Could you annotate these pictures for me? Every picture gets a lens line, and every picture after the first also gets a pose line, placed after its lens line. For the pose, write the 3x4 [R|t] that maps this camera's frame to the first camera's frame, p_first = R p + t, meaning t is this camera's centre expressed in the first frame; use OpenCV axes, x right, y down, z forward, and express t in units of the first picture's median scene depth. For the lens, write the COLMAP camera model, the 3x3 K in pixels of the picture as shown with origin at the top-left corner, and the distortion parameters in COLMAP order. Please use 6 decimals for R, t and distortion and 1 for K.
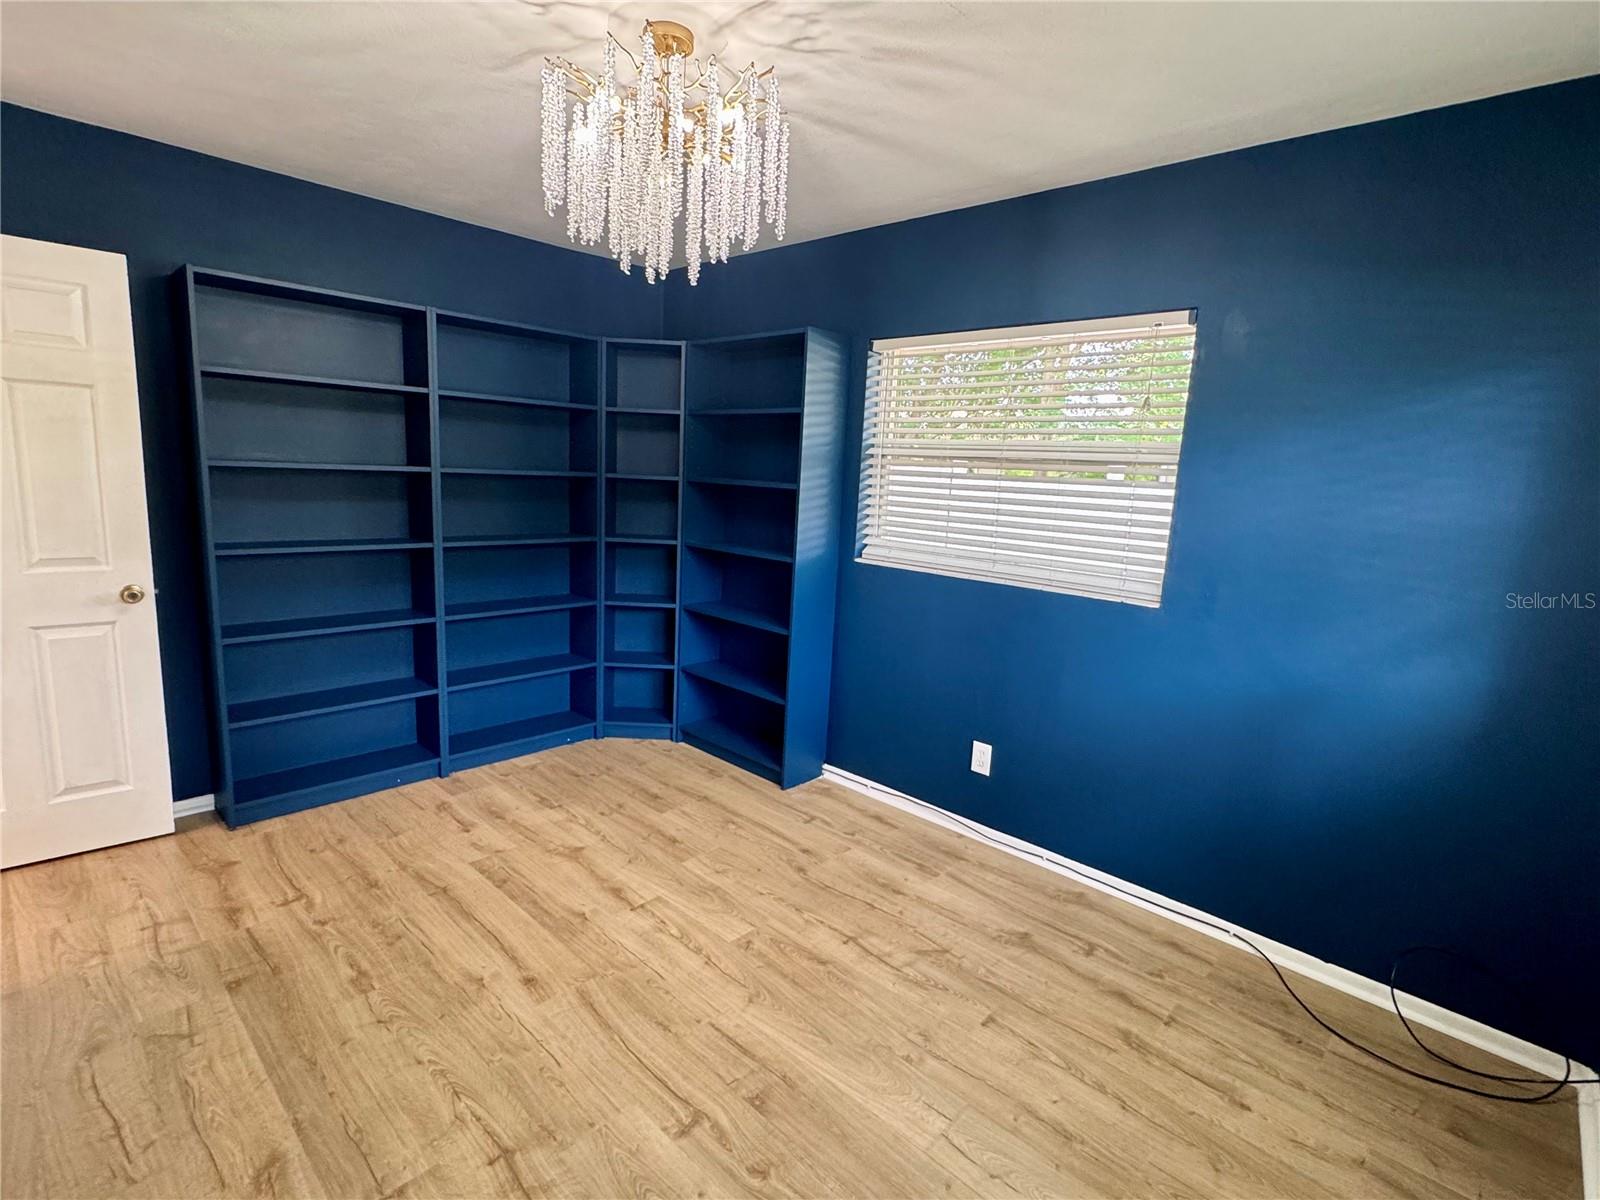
lens RADIAL K [[782.2, 0, 799.7], [0, 782.2, 596.7], [0, 0, 1]] dist [-0.001355, -0.000386]
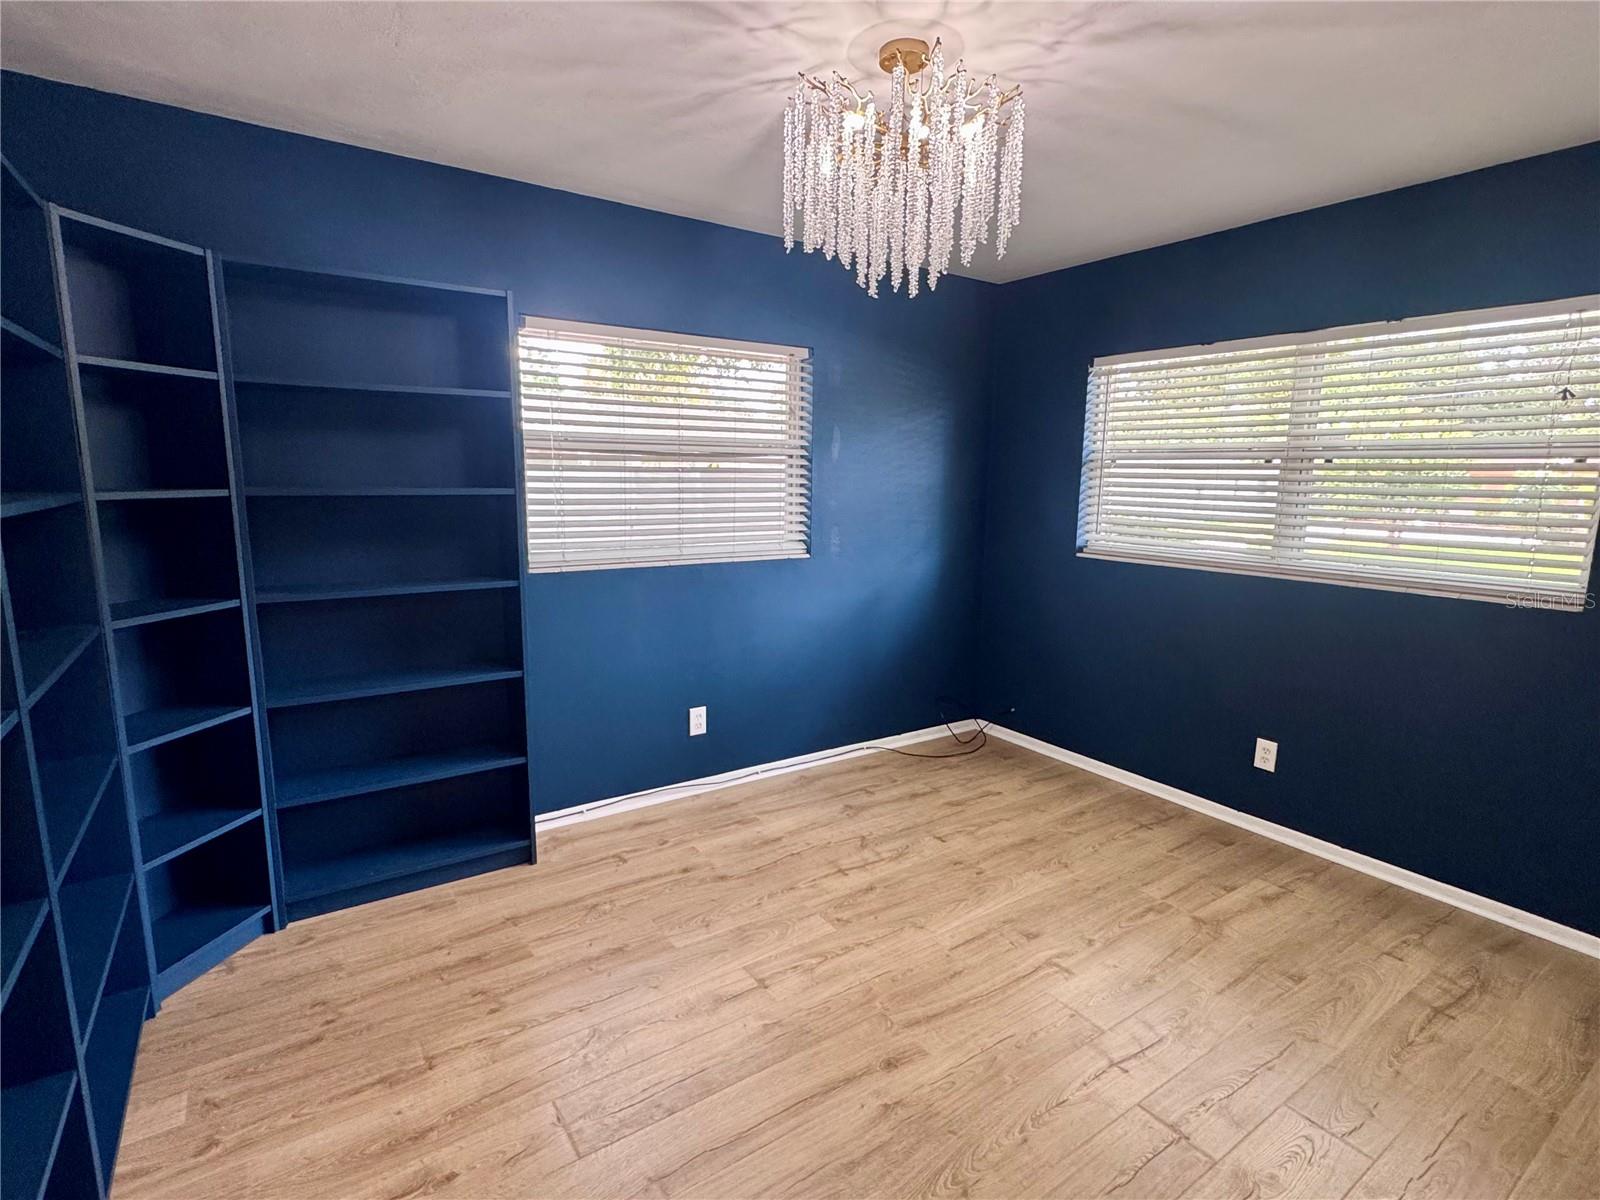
lens RADIAL K [[782.2, 0, 795.6], [0, 782.2, 604.7], [0, 0, 1]] dist [-0.001355, -0.000386]
pose [[0.216491, -0.209156, 0.953617, -0.876248], [0.154839, 0.971775, 0.177986, -0.151287], [-0.963928, 0.109125, 0.242766, 0.657090]]
